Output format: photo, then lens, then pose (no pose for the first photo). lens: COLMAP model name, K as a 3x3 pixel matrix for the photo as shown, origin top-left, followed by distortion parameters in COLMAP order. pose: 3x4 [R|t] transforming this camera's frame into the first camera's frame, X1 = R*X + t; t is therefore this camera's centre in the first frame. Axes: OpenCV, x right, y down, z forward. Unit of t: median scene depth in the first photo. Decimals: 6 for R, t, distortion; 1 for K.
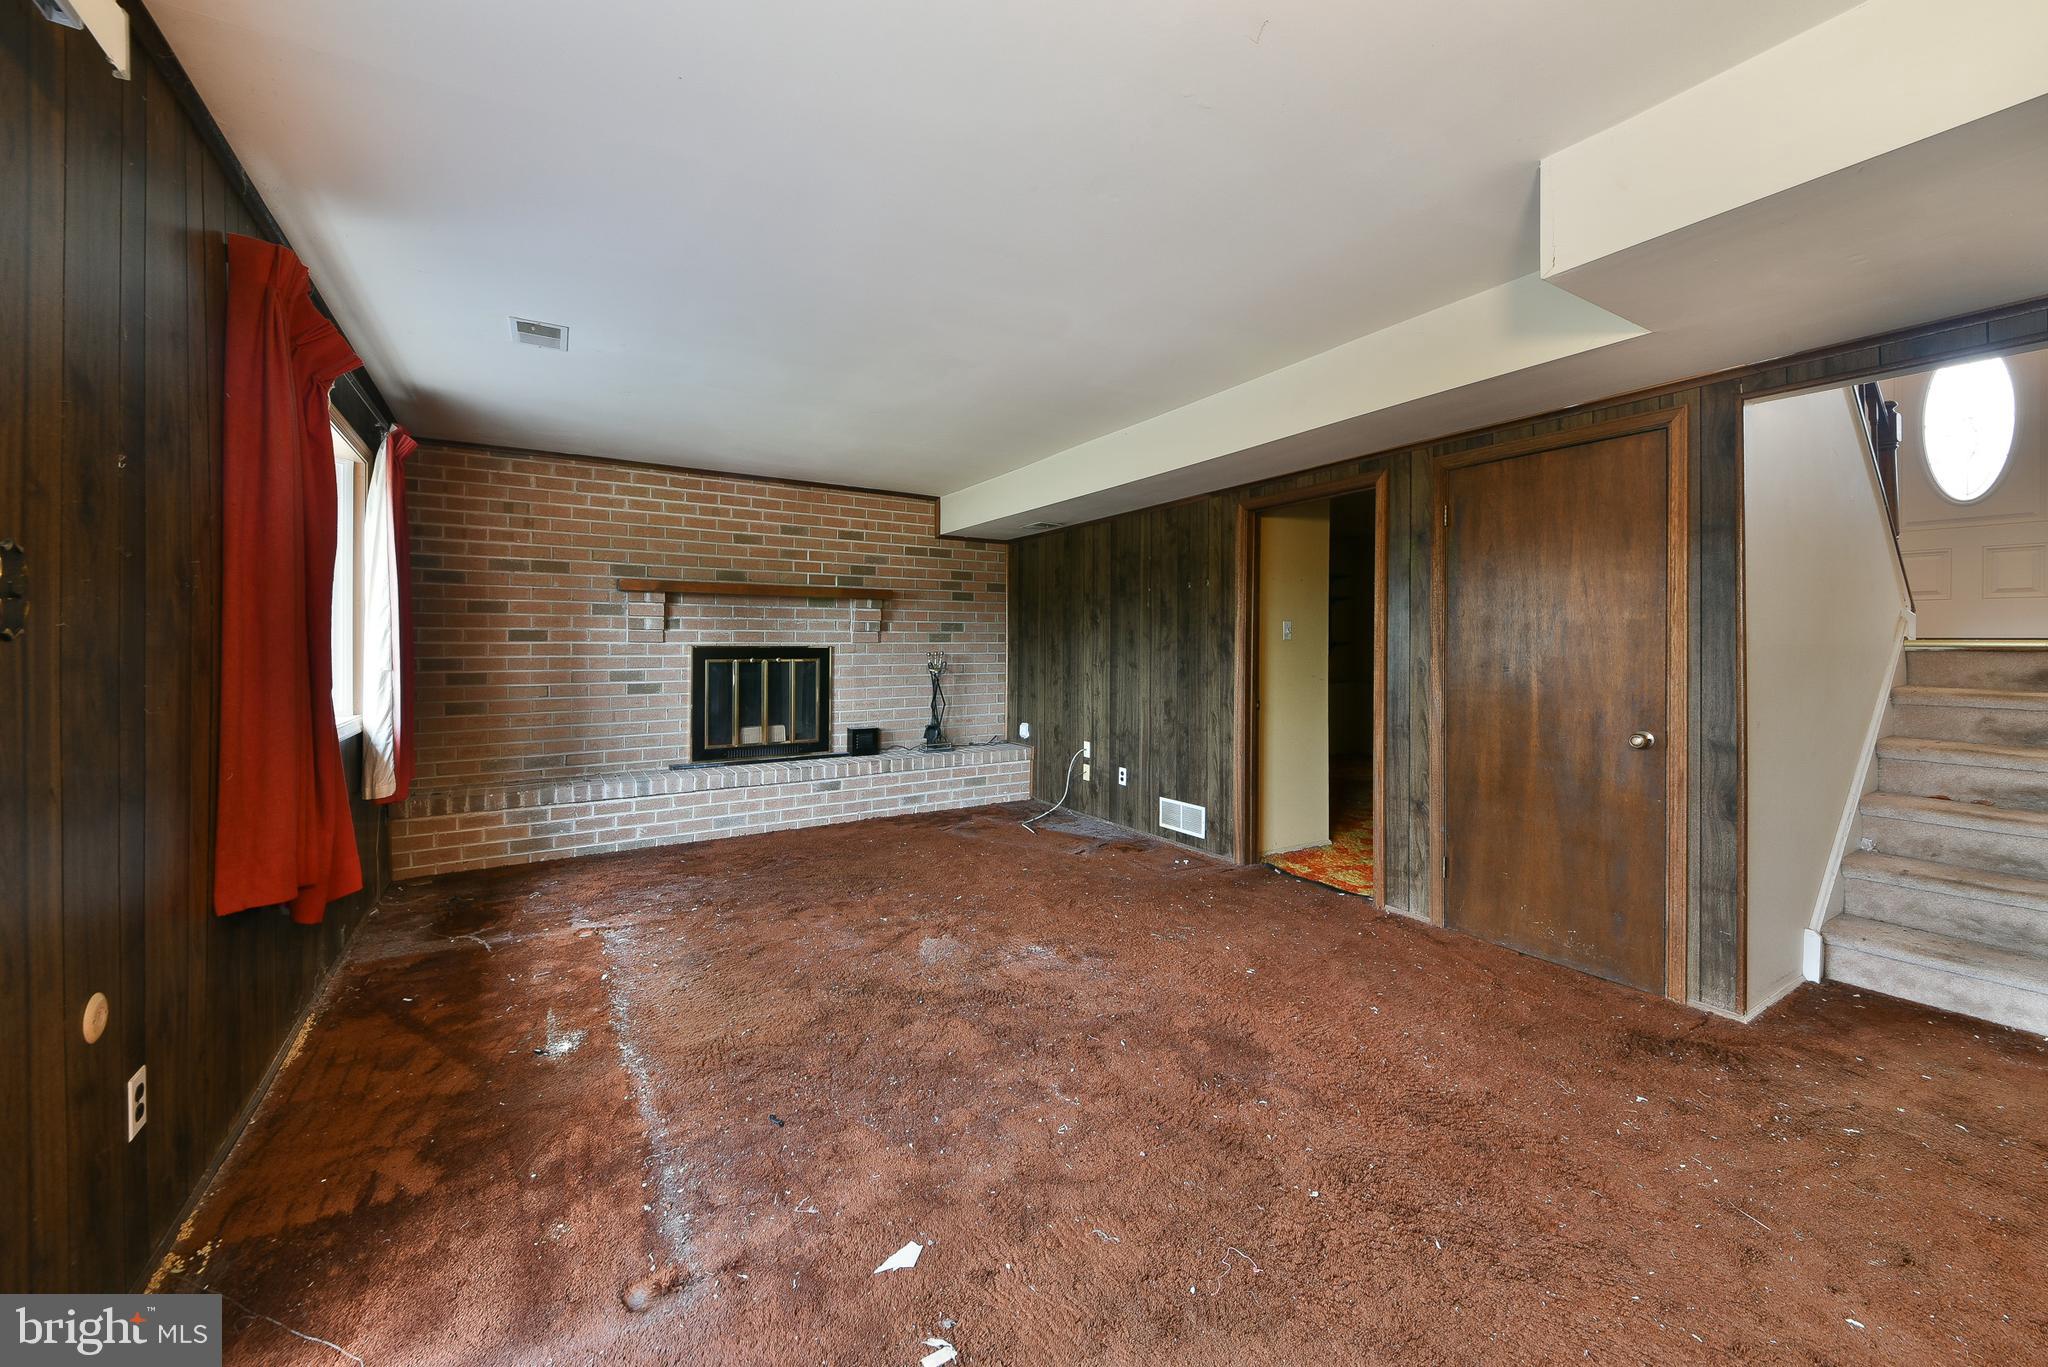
lens RADIAL K [[820.1, 0, 1016.5], [0, 820.1, 638.2], [0, 0, 1]] dist [-0.000019, 0.000006]
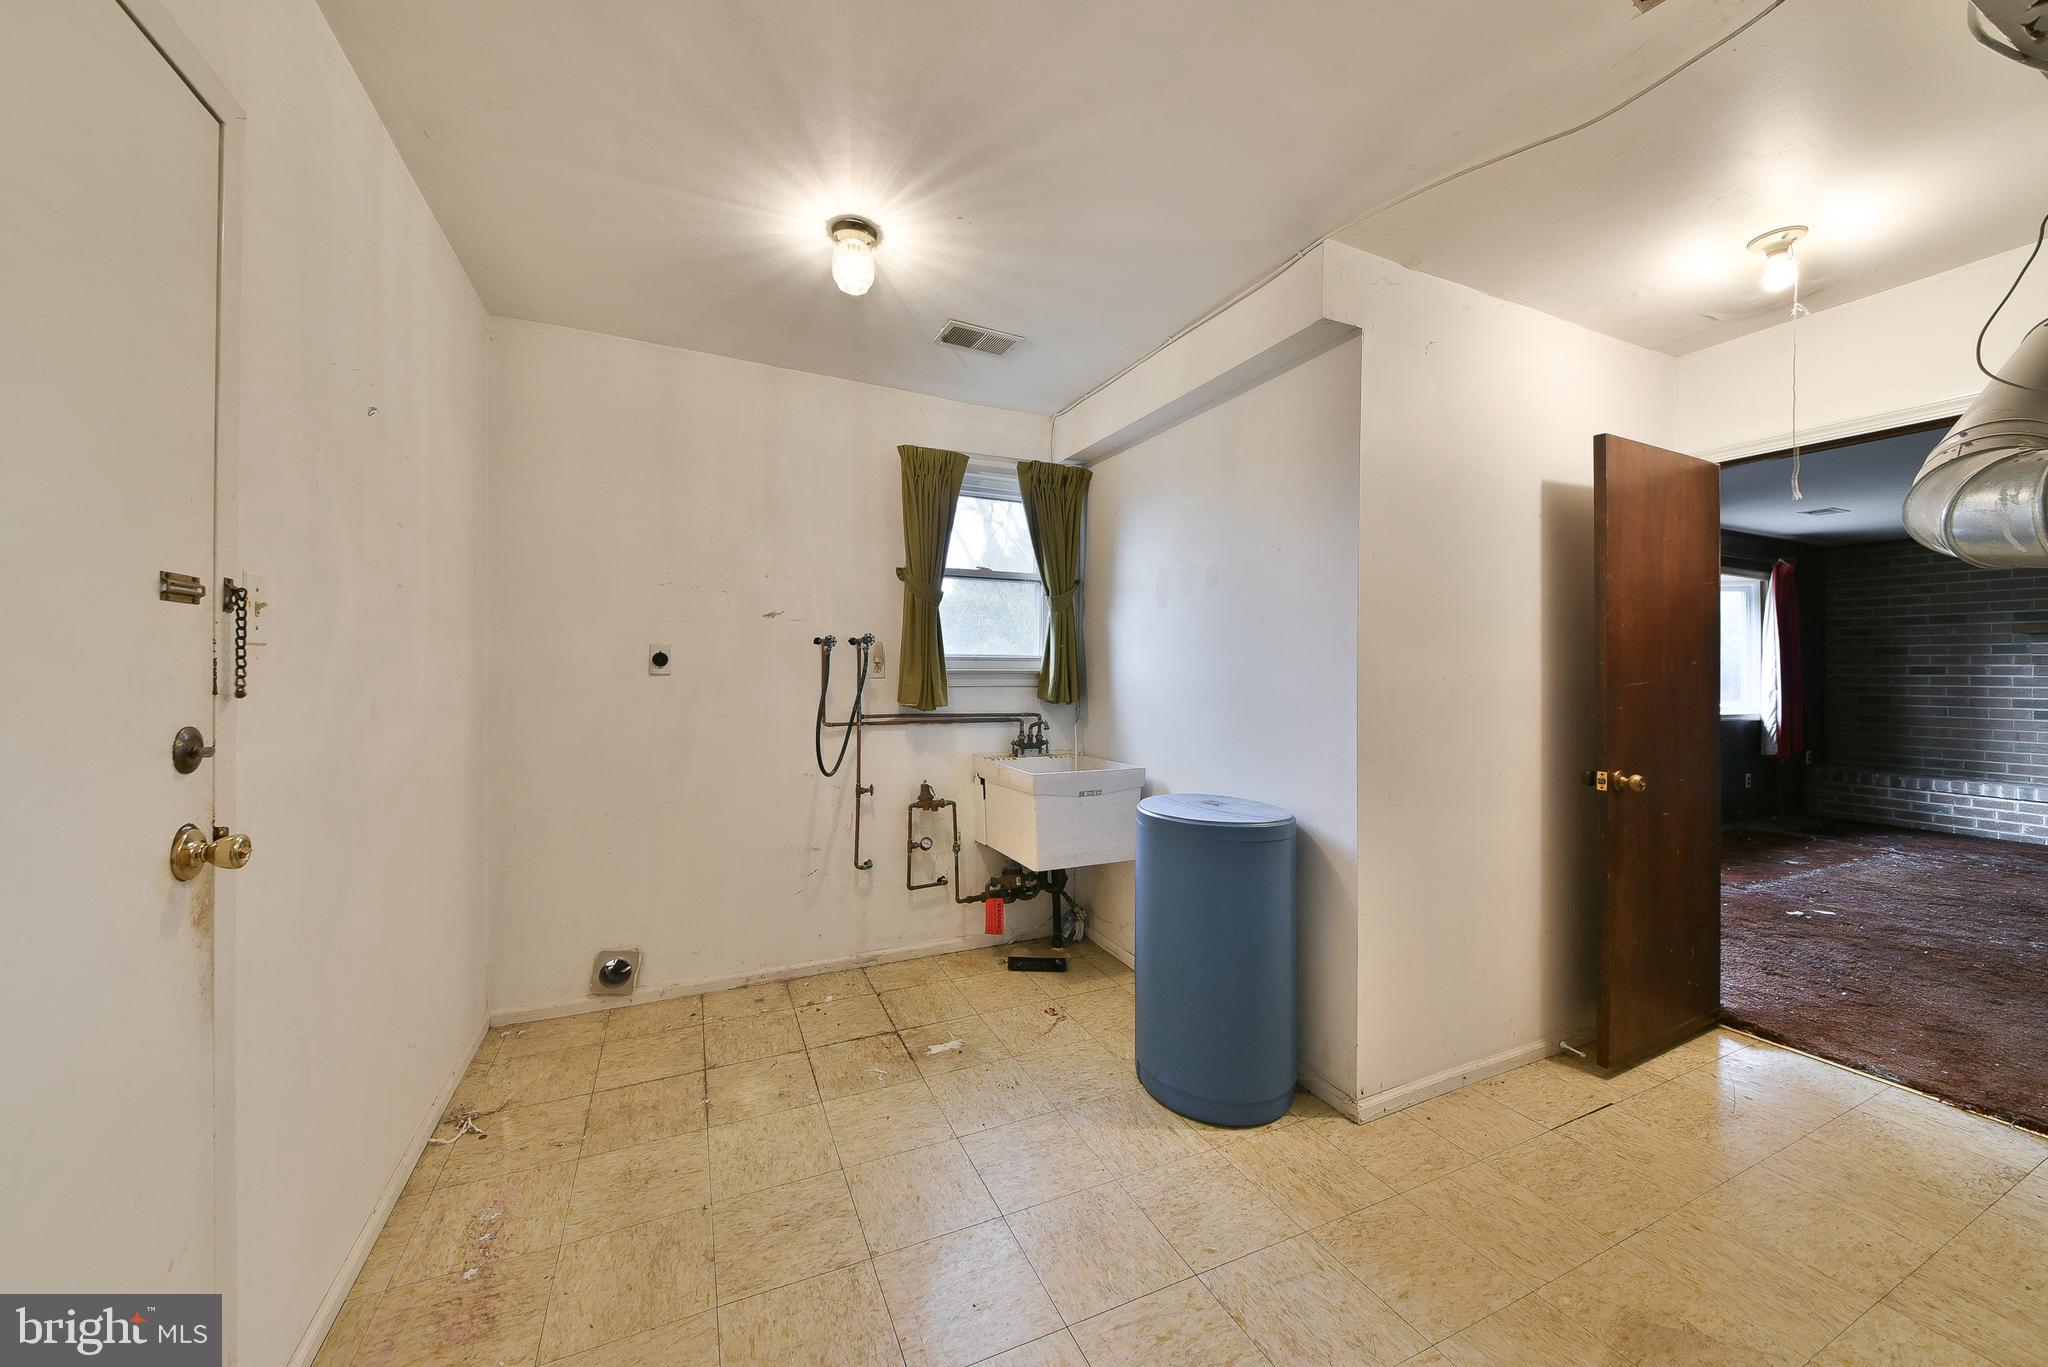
lens RADIAL K [[710.6, 0, 1018.6], [0, 710.6, 671.7], [0, 0, 1]] dist [-0.023063, -0.002577]
pose [[-0.109052, -0.001347, -0.994035, 0.714106], [0.000735, 0.999999, -0.001436, -0.000787], [0.994036, -0.000887, -0.109051, -0.405787]]
